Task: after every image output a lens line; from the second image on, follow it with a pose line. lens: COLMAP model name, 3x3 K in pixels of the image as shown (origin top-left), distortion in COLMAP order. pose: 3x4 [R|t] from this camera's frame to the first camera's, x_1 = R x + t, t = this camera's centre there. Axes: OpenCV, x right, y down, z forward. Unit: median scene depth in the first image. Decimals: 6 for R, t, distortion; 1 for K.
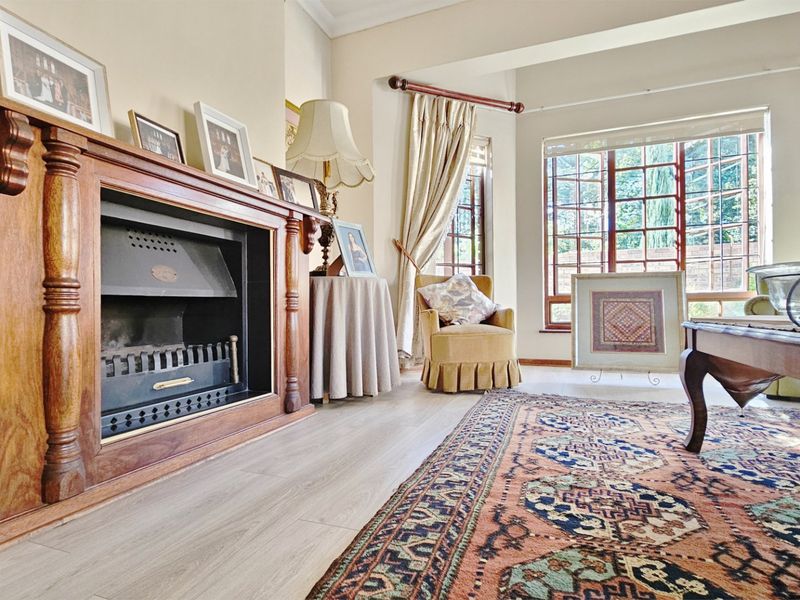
lens RADIAL K [[433.6, 0, 408.3], [0, 433.6, 313.6], [0, 0, 1]] dist [0.001445, -0.000848]
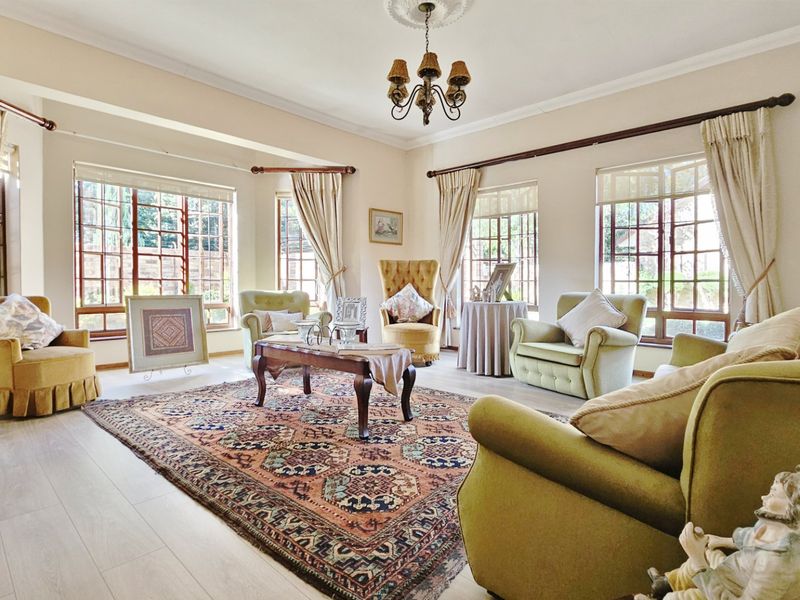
lens RADIAL K [[443.3, 0, 387.5], [0, 443.3, 300.3], [0, 0, 1]] dist [0.001272, -0.000011]
pose [[0.388642, -0.022191, 0.921122, -0.863330], [-0.002417, 0.999682, 0.025104, -0.196194], [-0.921386, -0.011983, 0.388464, -0.293902]]
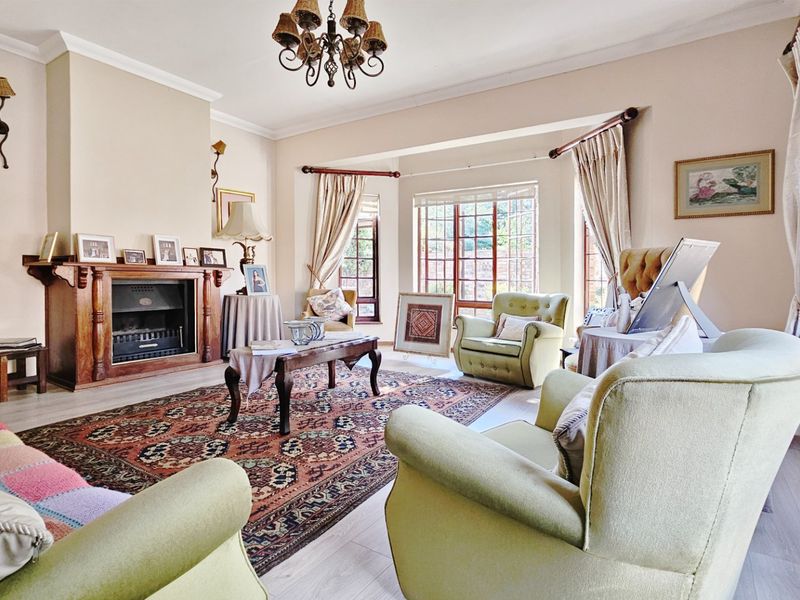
lens RADIAL K [[450.8, 0, 405.1], [0, 450.8, 296.7], [0, 0, 1]] dist [-0.000221, -0.001370]
pose [[0.973216, 0.034953, -0.227221, 1.382163], [-0.027114, 0.998927, 0.037534, -0.241809], [0.228289, -0.030367, 0.973120, -1.097351]]
